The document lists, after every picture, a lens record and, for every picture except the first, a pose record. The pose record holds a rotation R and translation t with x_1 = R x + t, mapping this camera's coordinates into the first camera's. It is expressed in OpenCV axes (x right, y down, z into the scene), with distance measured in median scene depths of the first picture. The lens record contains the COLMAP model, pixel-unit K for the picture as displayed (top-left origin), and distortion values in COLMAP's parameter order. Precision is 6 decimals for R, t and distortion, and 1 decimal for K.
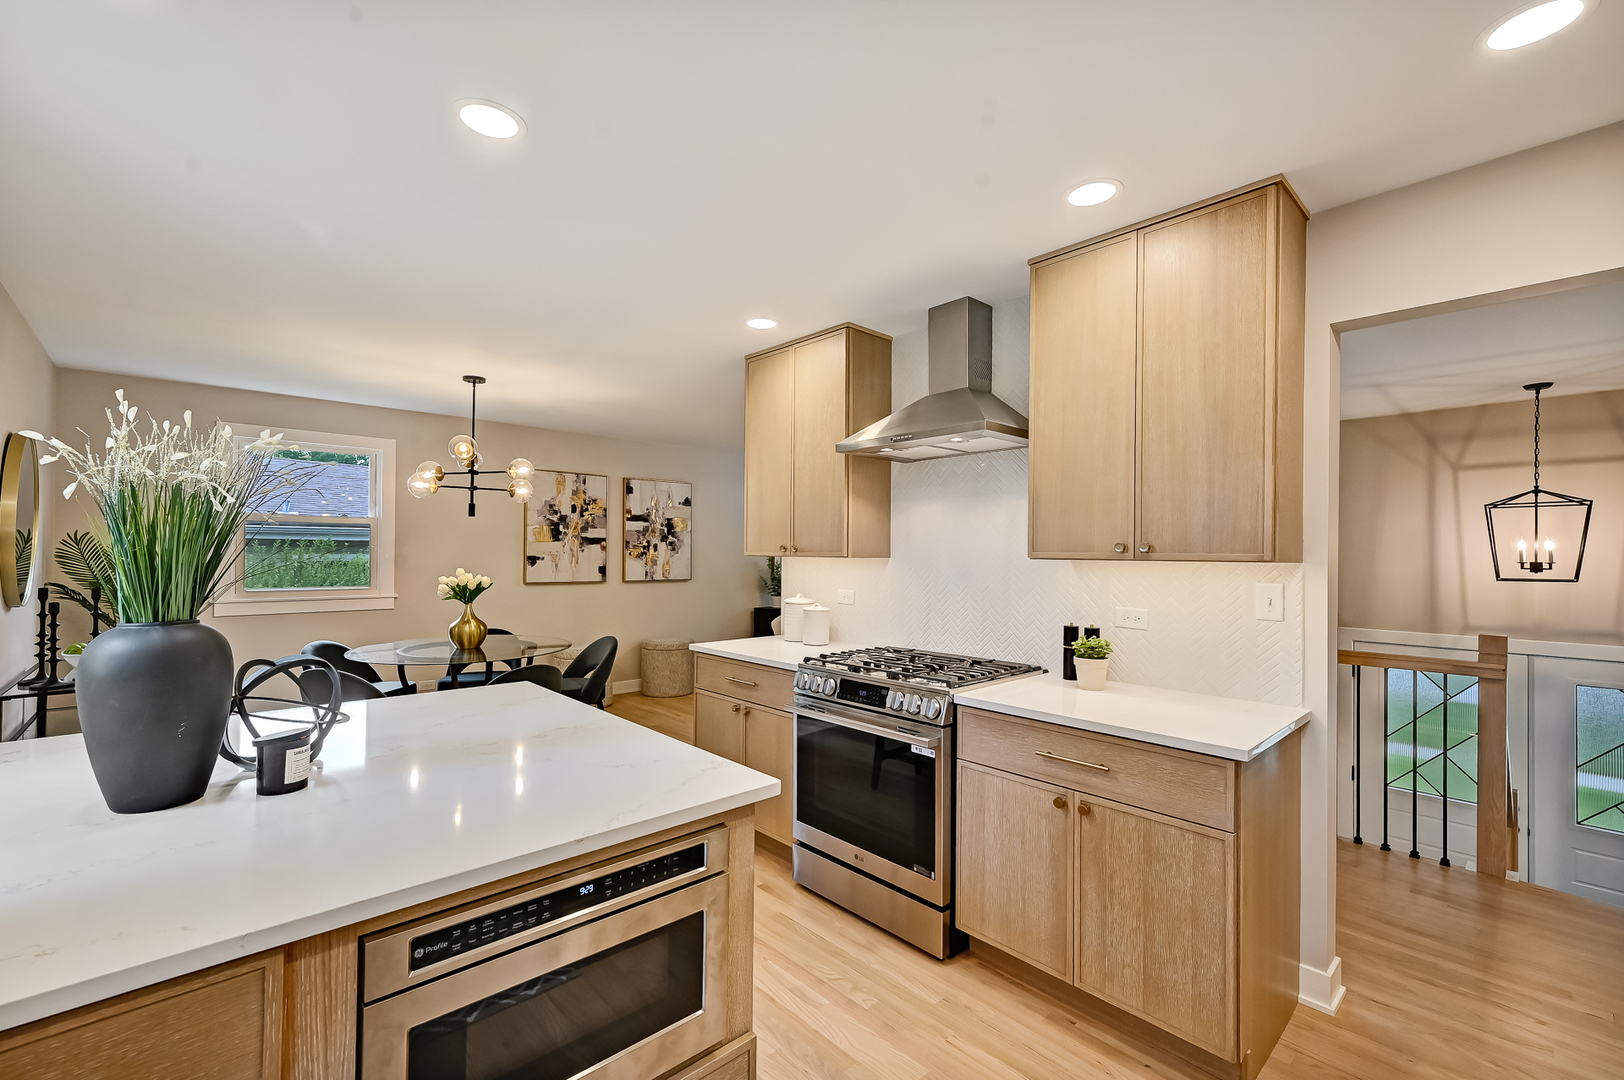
lens RADIAL K [[685.3, 0, 812.8], [0, 685.3, 547.6], [0, 0, 1]] dist [0.000031, -0.000063]
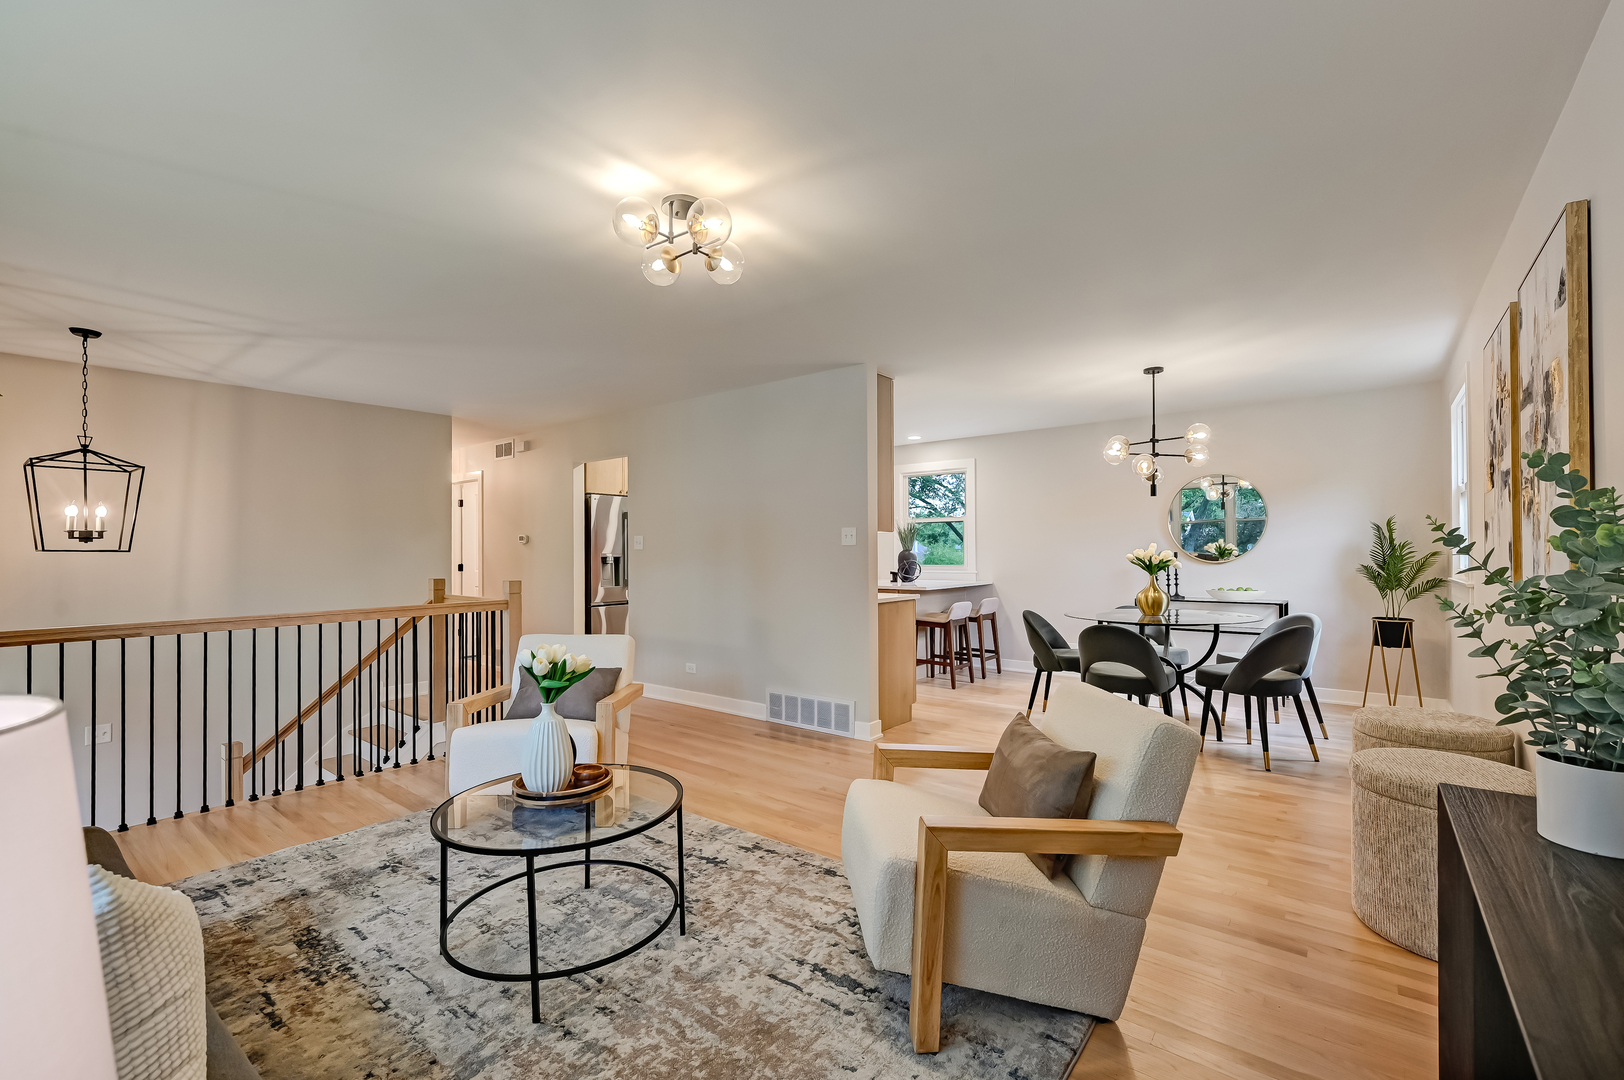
lens RADIAL K [[685.3, 0, 812.8], [0, 685.3, 547.6], [0, 0, 1]] dist [0.000031, -0.000063]
pose [[-0.986035, -0.004031, -0.166490, 0.373019], [-0.001174, 0.999850, -0.017257, 0.098056], [0.166535, -0.016821, -0.985892, 3.373718]]
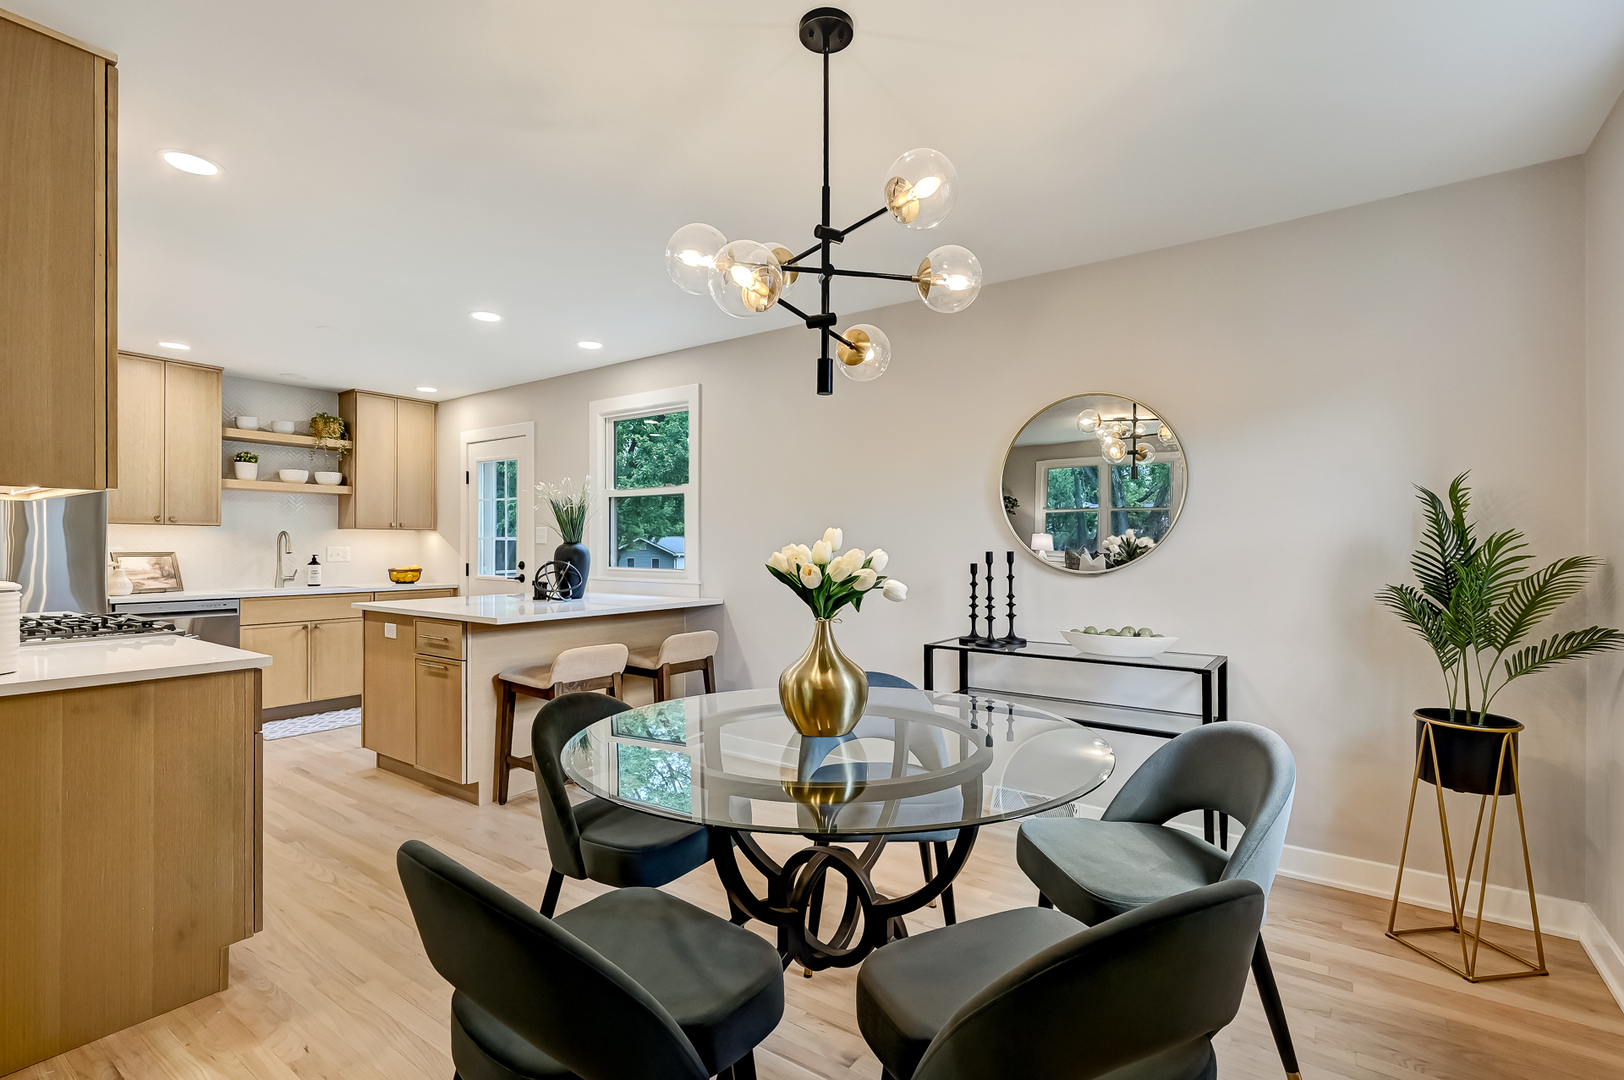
lens RADIAL K [[699.0, 0, 786.0], [0, 699.0, 545.0], [0, 0, 1]] dist [0.000050, -0.000150]
pose [[-0.983712, -0.010641, -0.179438, -0.706362], [-0.008975, 0.999909, -0.010094, 0.074987], [0.179529, -0.008319, -0.983717, 2.323479]]
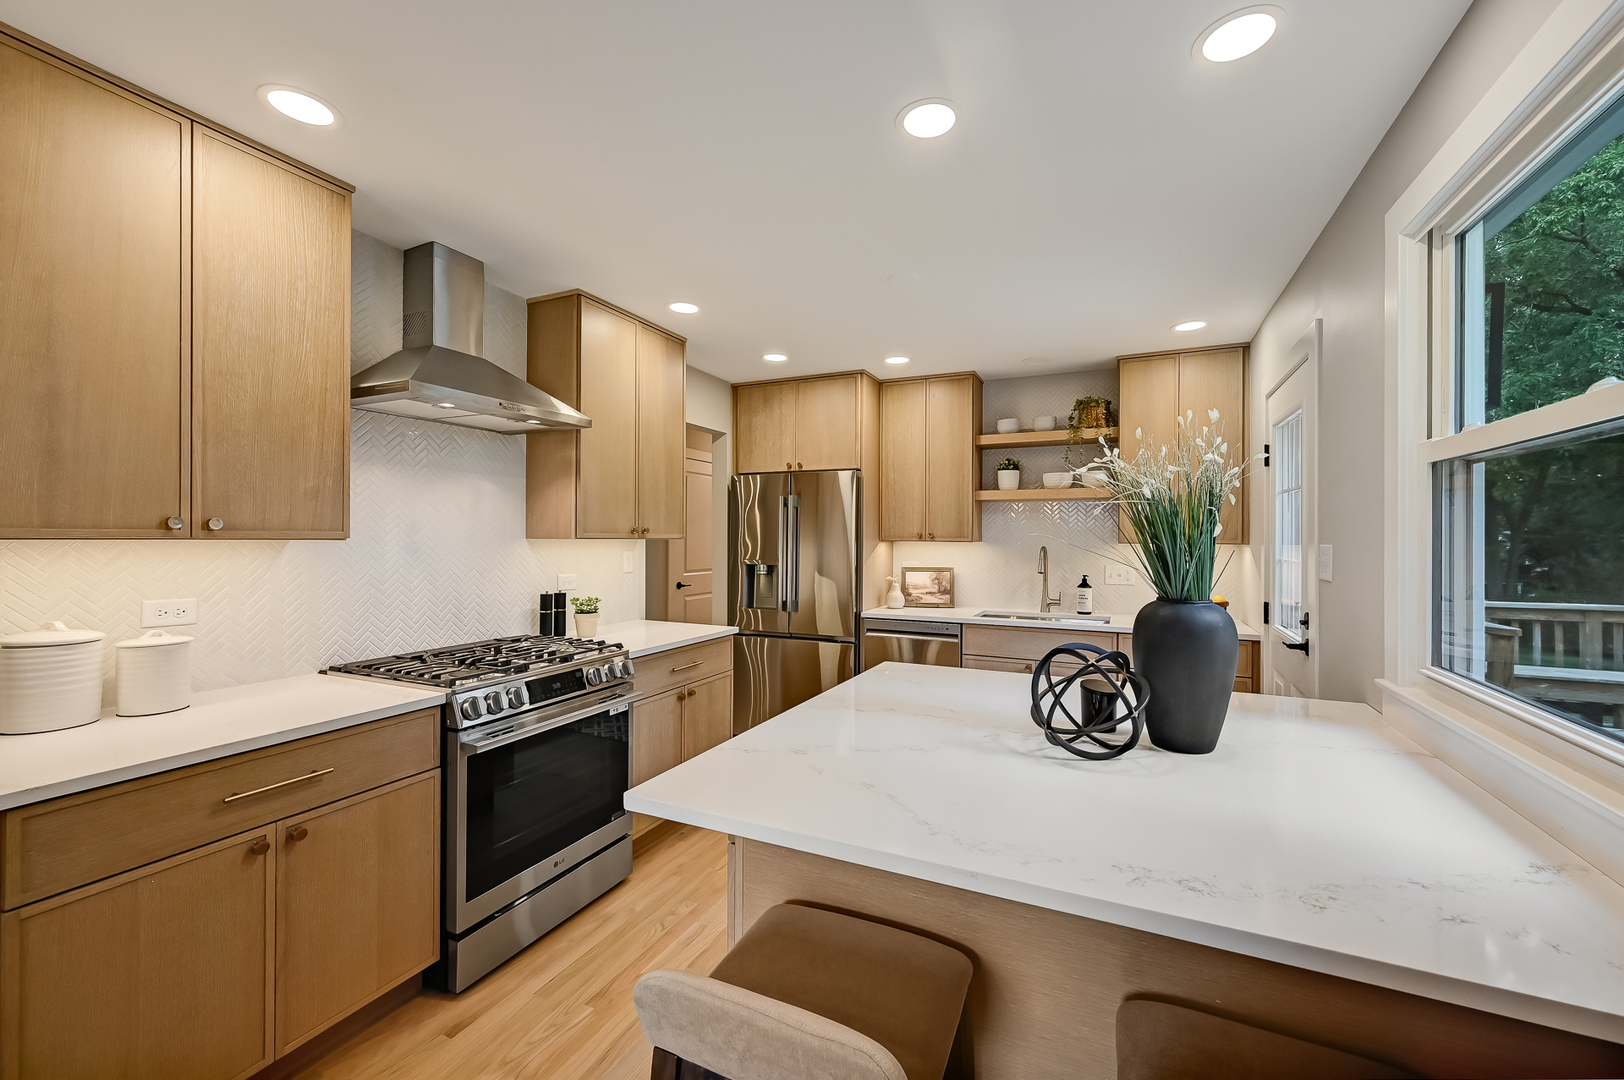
lens RADIAL K [[651.5, 0, 819.8], [0, 651.5, 538.5], [0, 0, 1]] dist [0.000739, 0.000250]
pose [[-0.386658, -0.009683, 0.922173, -0.923060], [-0.016990, 0.999850, 0.003374, 0.004639], [-0.922067, -0.014363, -0.386764, 1.072385]]
